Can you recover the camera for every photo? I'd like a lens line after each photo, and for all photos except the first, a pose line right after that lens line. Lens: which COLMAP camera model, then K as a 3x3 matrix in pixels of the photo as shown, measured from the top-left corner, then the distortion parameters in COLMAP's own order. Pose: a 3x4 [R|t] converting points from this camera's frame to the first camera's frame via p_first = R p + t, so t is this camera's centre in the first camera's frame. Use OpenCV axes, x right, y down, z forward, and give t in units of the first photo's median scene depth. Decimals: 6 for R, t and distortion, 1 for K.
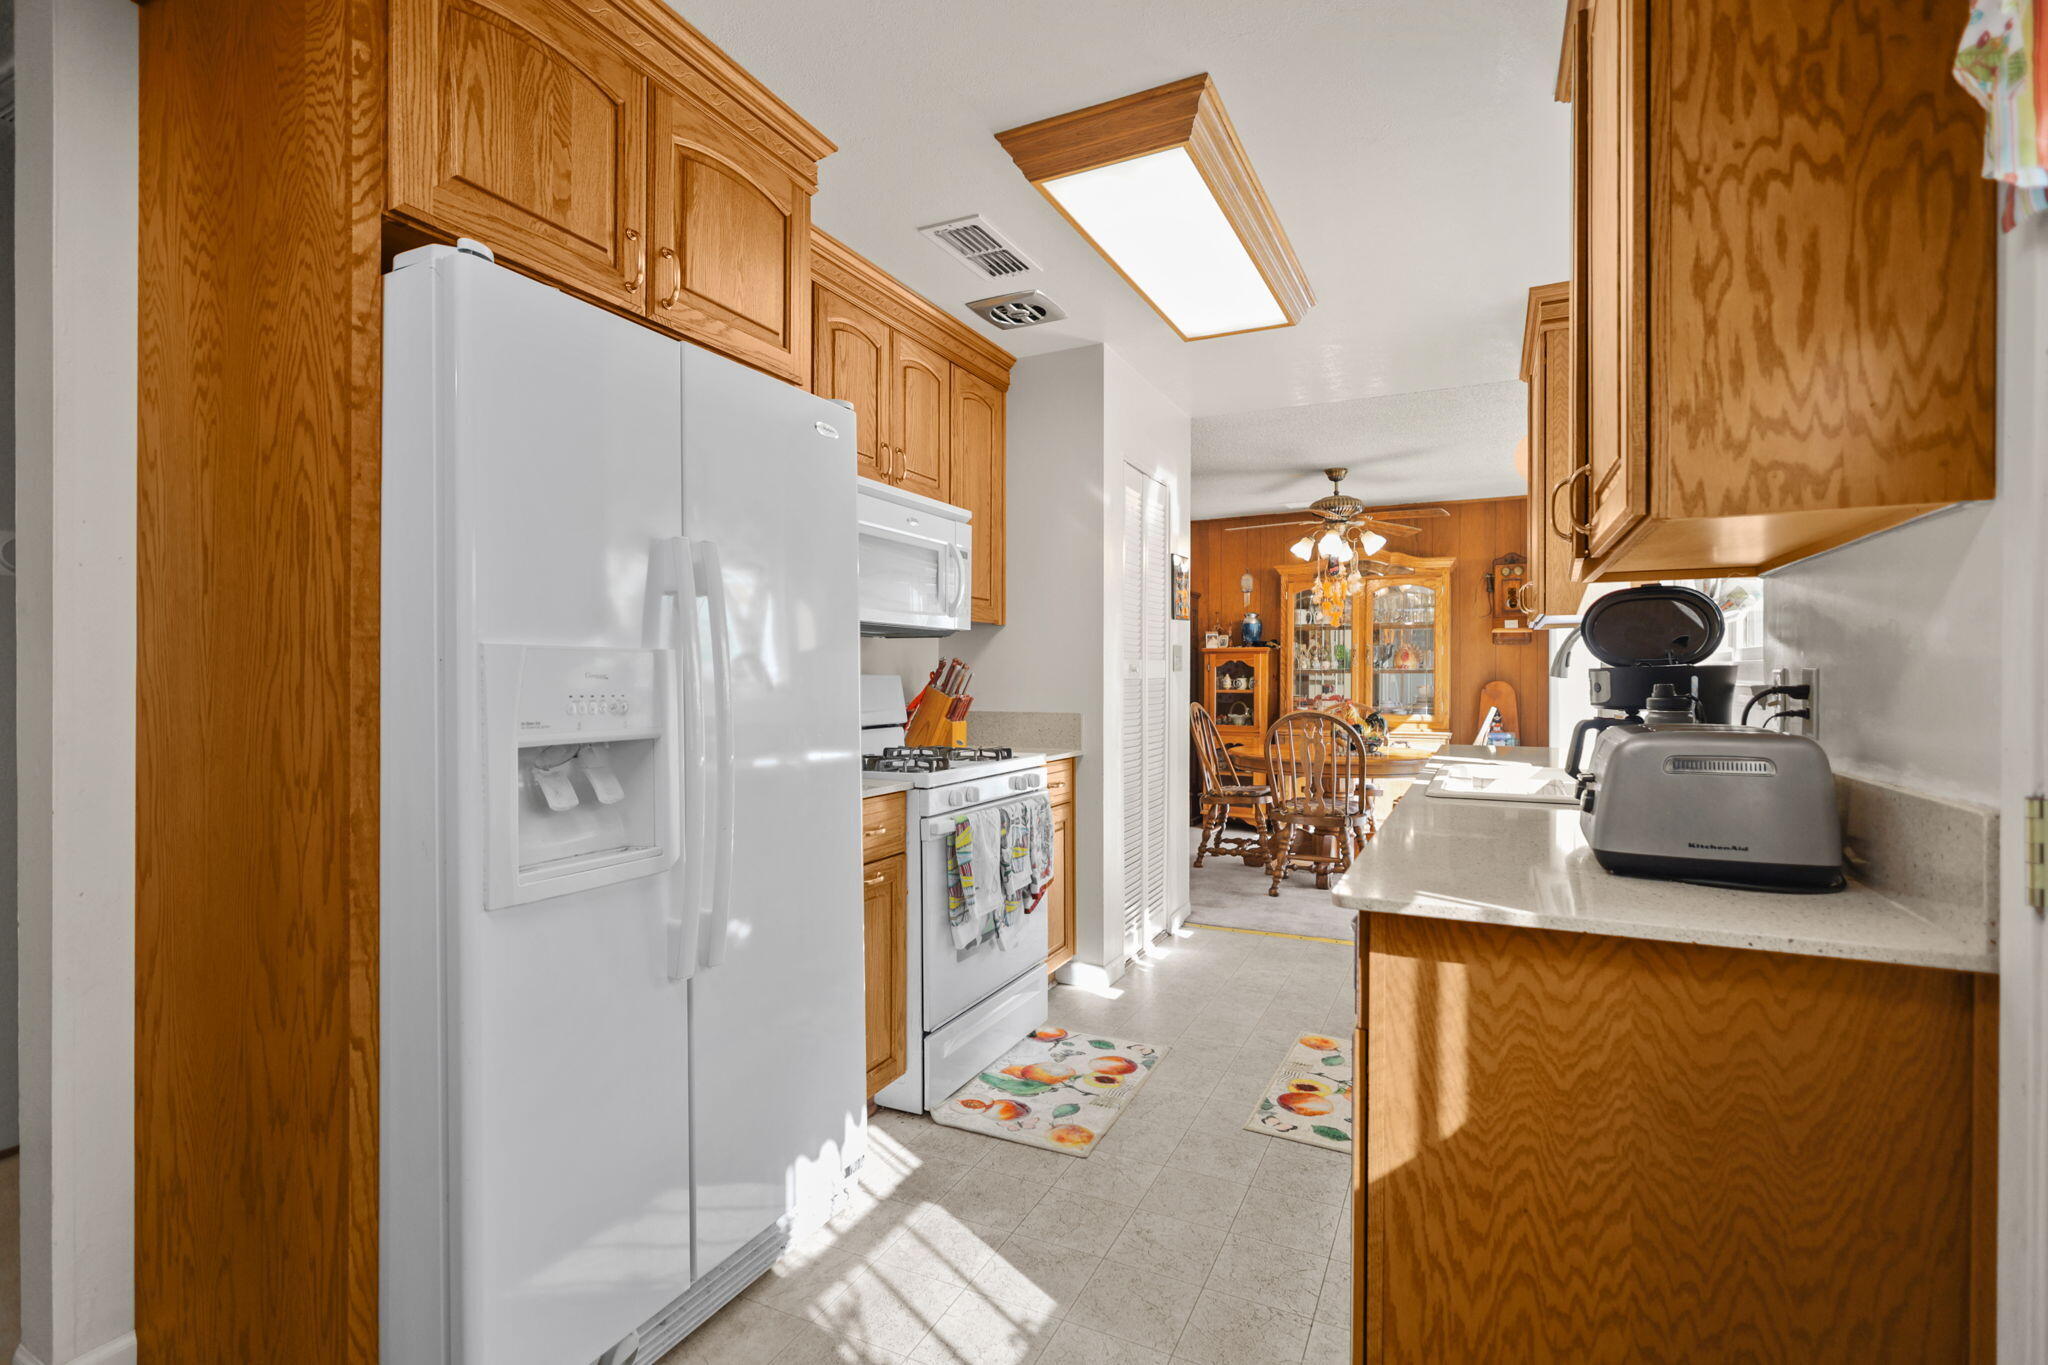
lens RADIAL K [[951.7, 0, 1024.4], [0, 951.7, 680.3], [0, 0, 1]] dist [-0.003349, 0.000180]
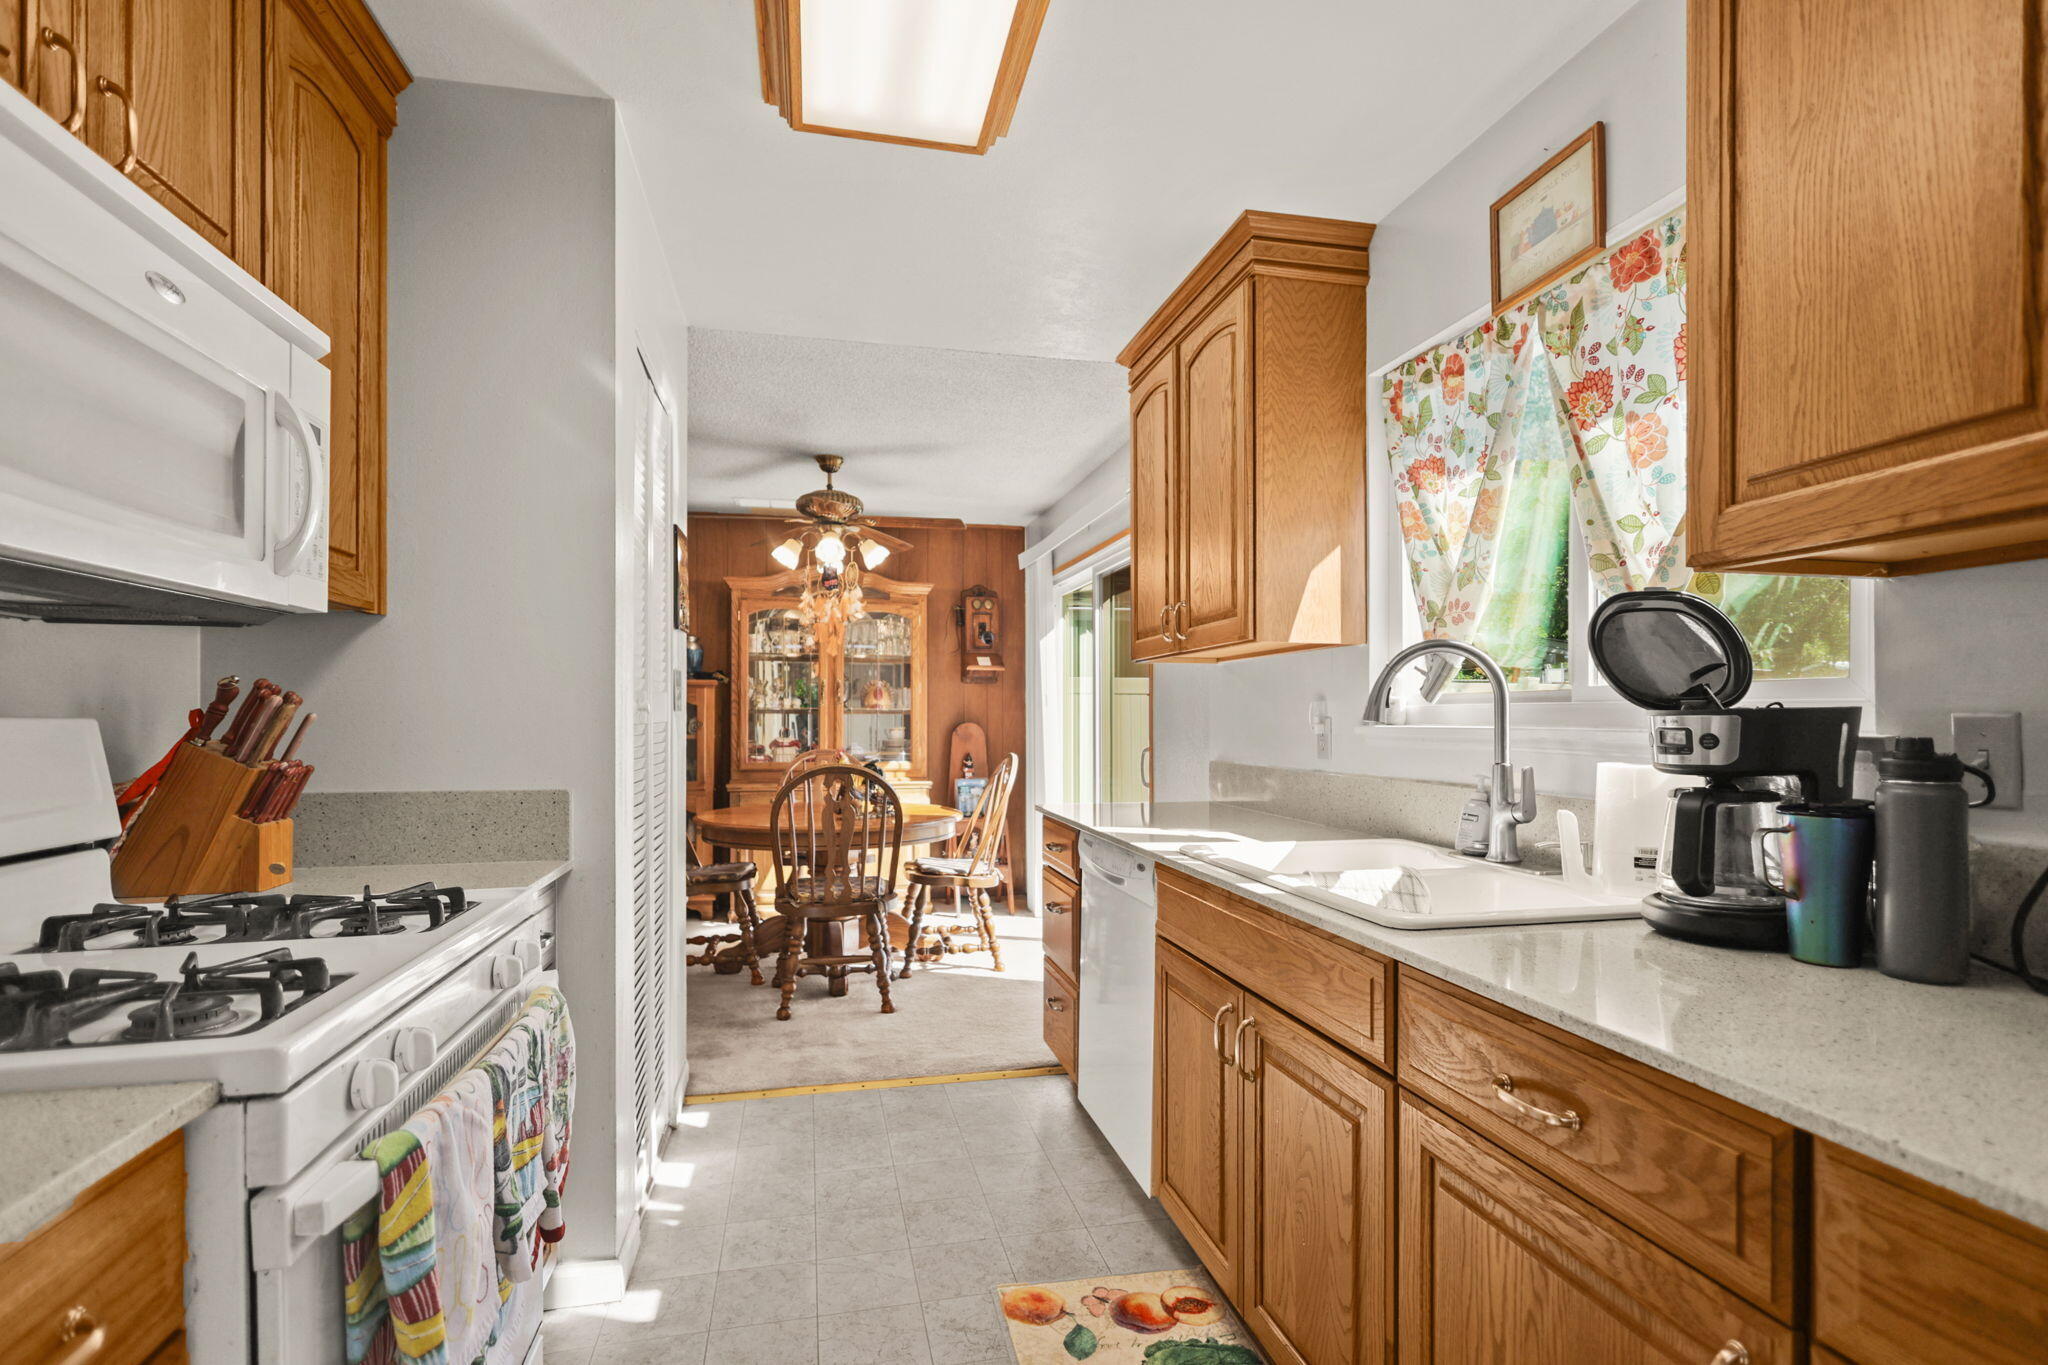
lens RADIAL K [[951.7, 0, 1013.2], [0, 951.7, 722.8], [0, 0, 1]] dist [-0.003349, 0.000180]
pose [[0.780982, -0.001634, 0.624552, -0.059006], [-0.001165, 0.999991, 0.004074, -0.003958], [-0.624553, -0.003909, 0.780973, 0.337106]]
